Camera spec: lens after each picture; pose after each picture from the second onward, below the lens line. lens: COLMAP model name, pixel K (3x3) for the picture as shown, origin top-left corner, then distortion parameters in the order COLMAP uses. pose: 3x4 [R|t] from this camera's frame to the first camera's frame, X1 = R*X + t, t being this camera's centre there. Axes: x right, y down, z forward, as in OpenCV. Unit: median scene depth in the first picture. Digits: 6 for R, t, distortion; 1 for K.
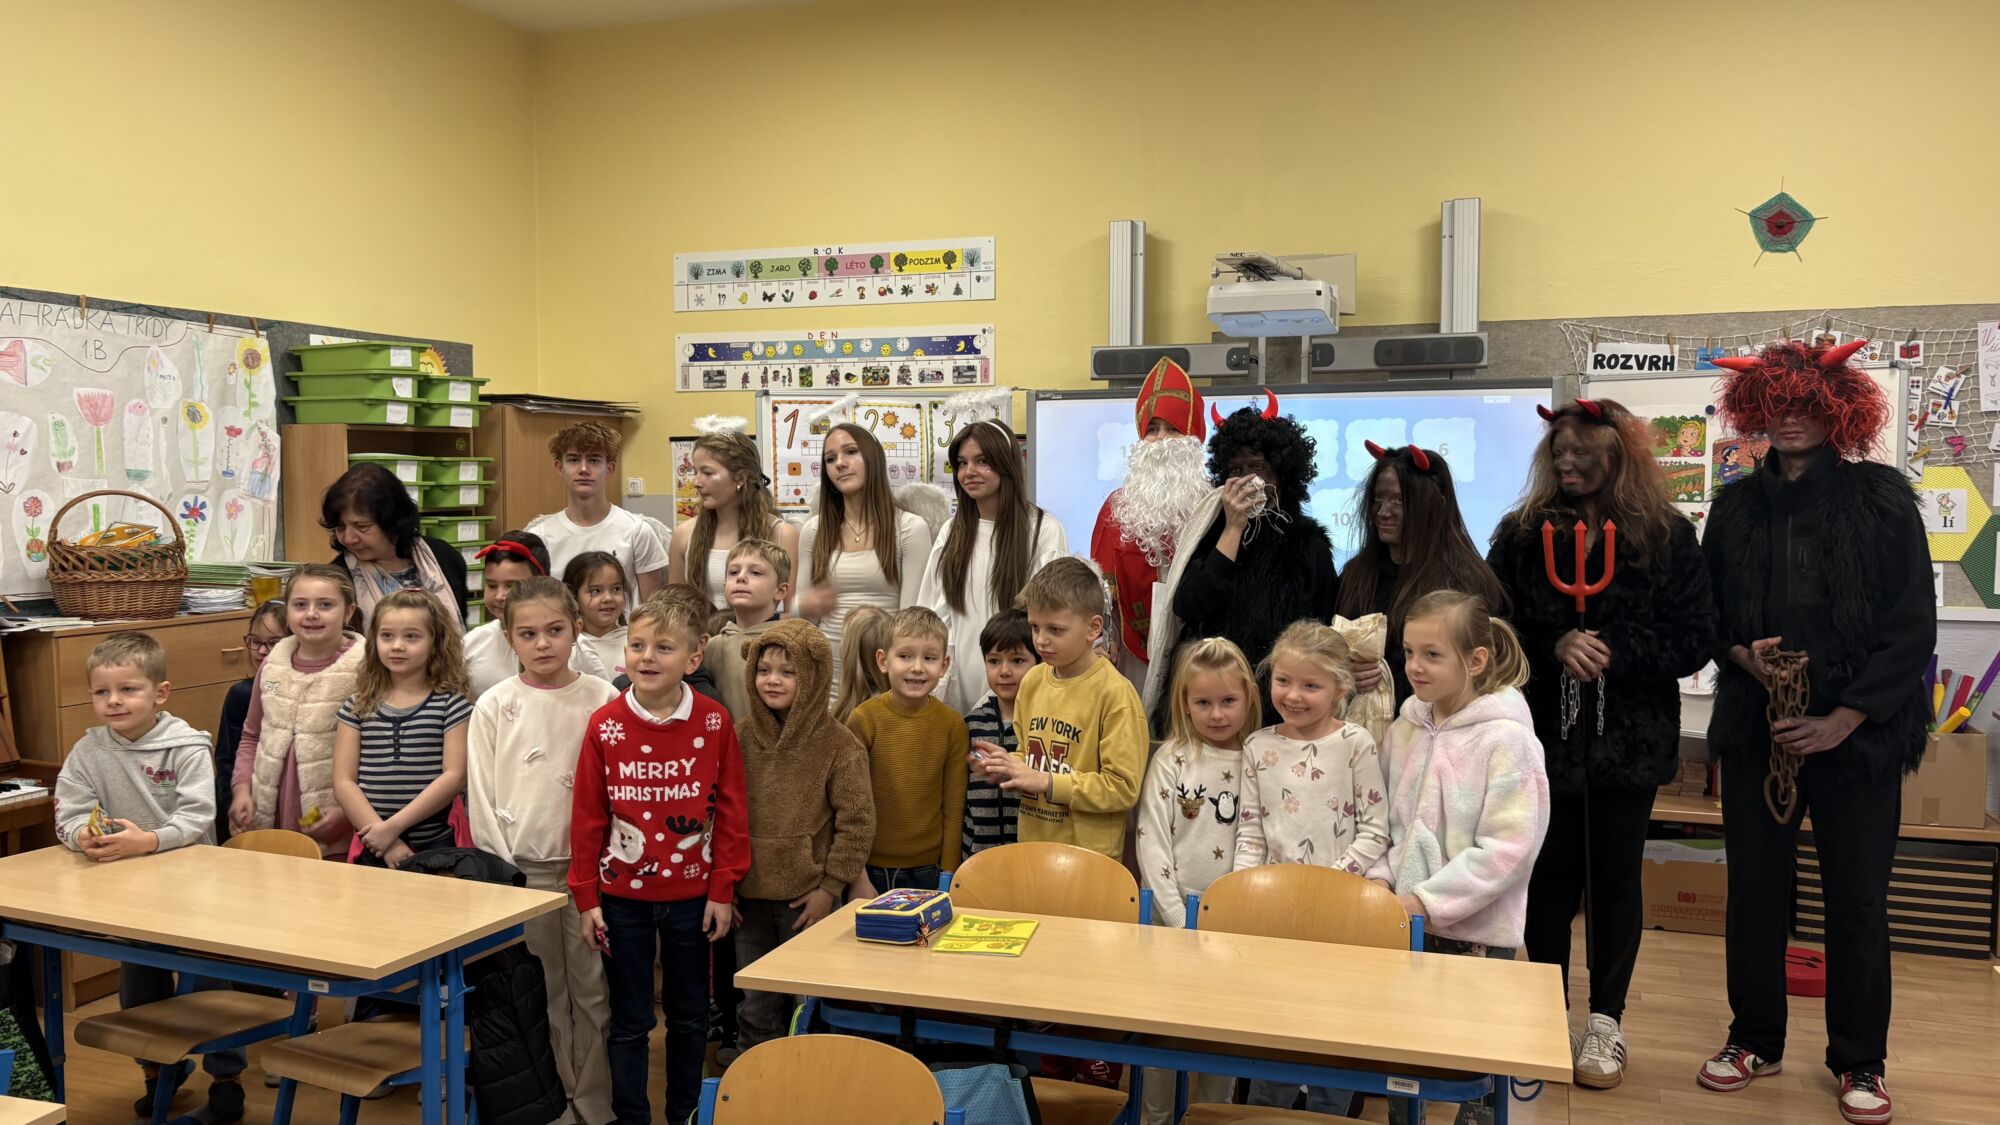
lens RADIAL K [[1528.4, 0, 1008.8], [0, 1528.4, 556.5], [0, 0, 1]] dist [0.030612, -0.003216]
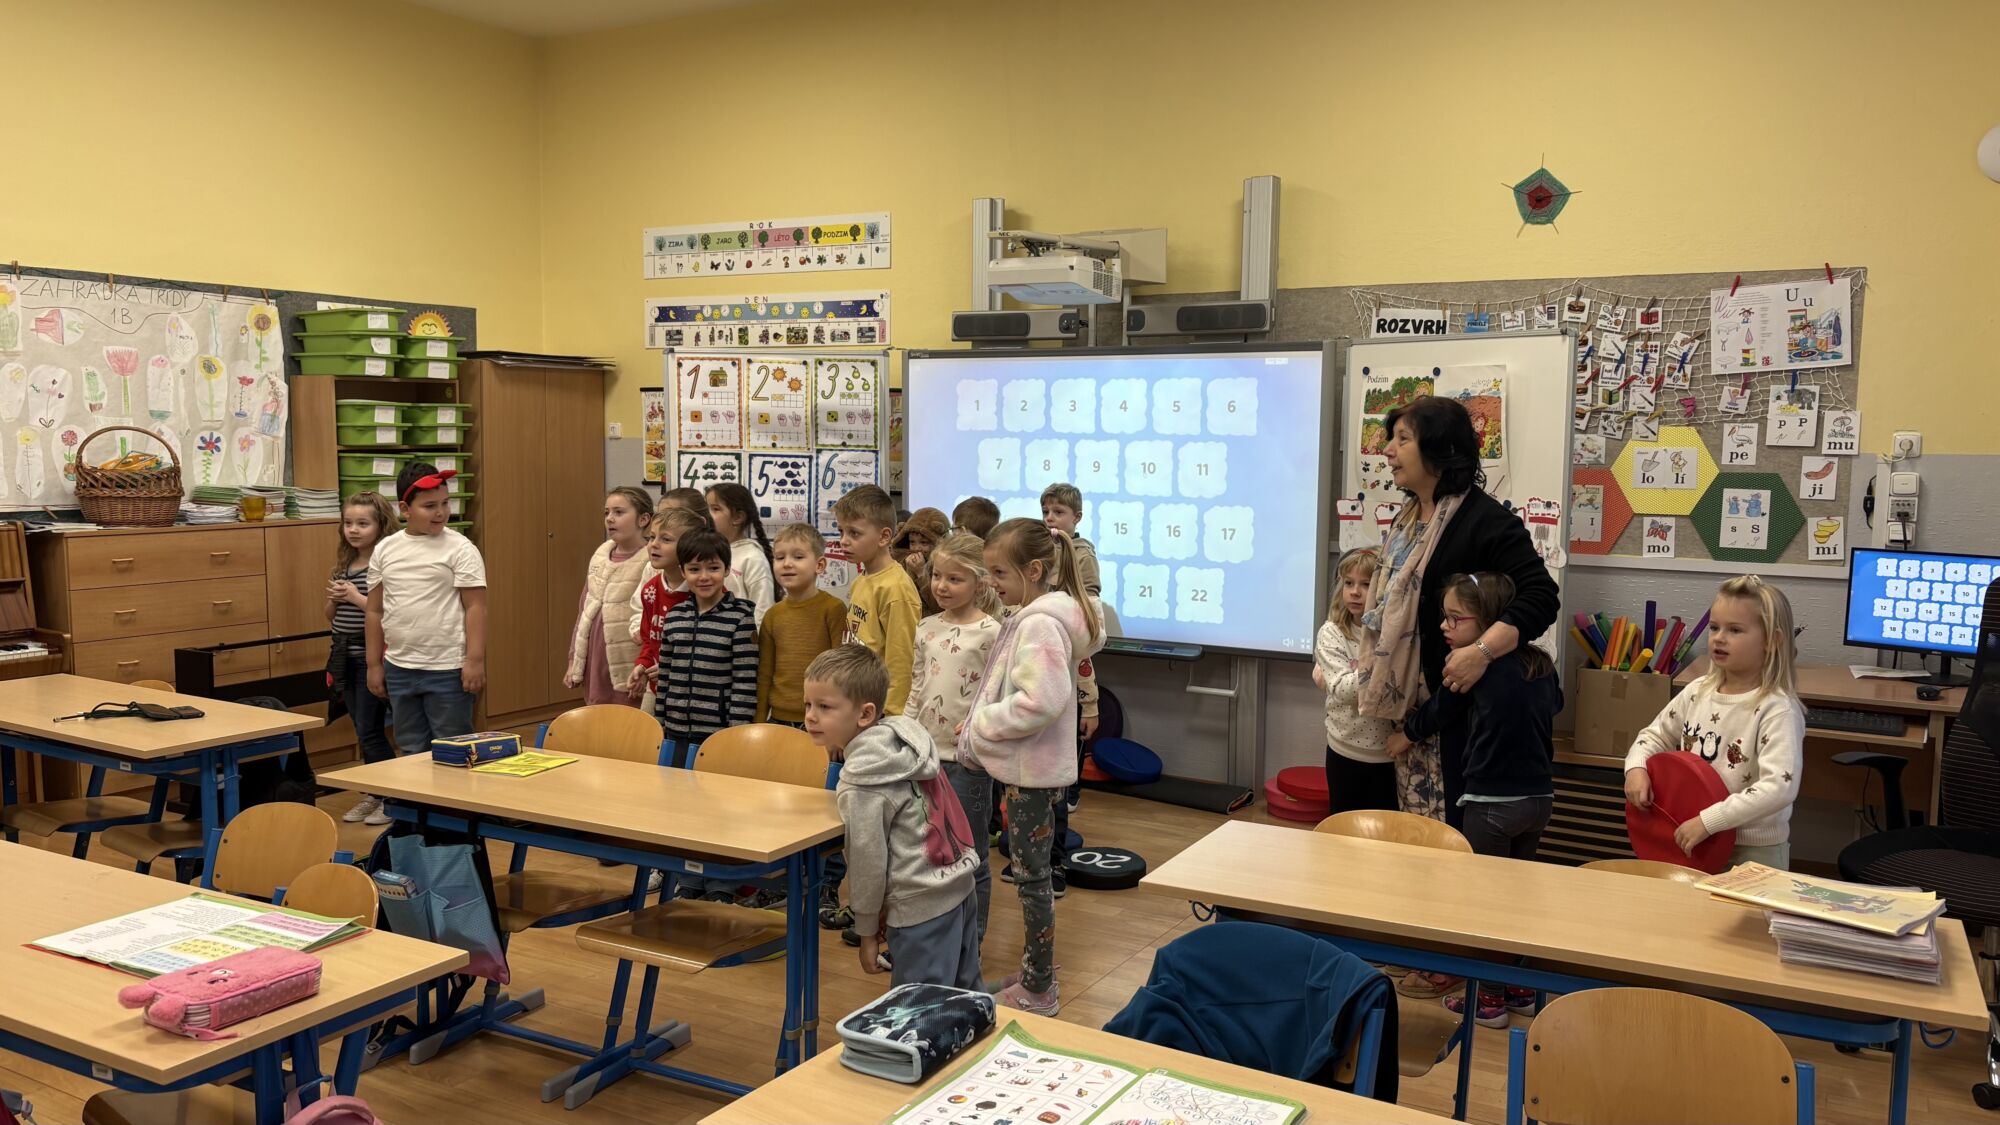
lens RADIAL K [[1528.4, 0, 994.0], [0, 1528.4, 569.9], [0, 0, 1]] dist [0.030612, -0.003216]
pose [[0.984299, 0.028700, -0.174158, 0.307526], [-0.021378, 0.998813, 0.043771, 0.004102], [0.175208, -0.039361, 0.983744, -0.123552]]
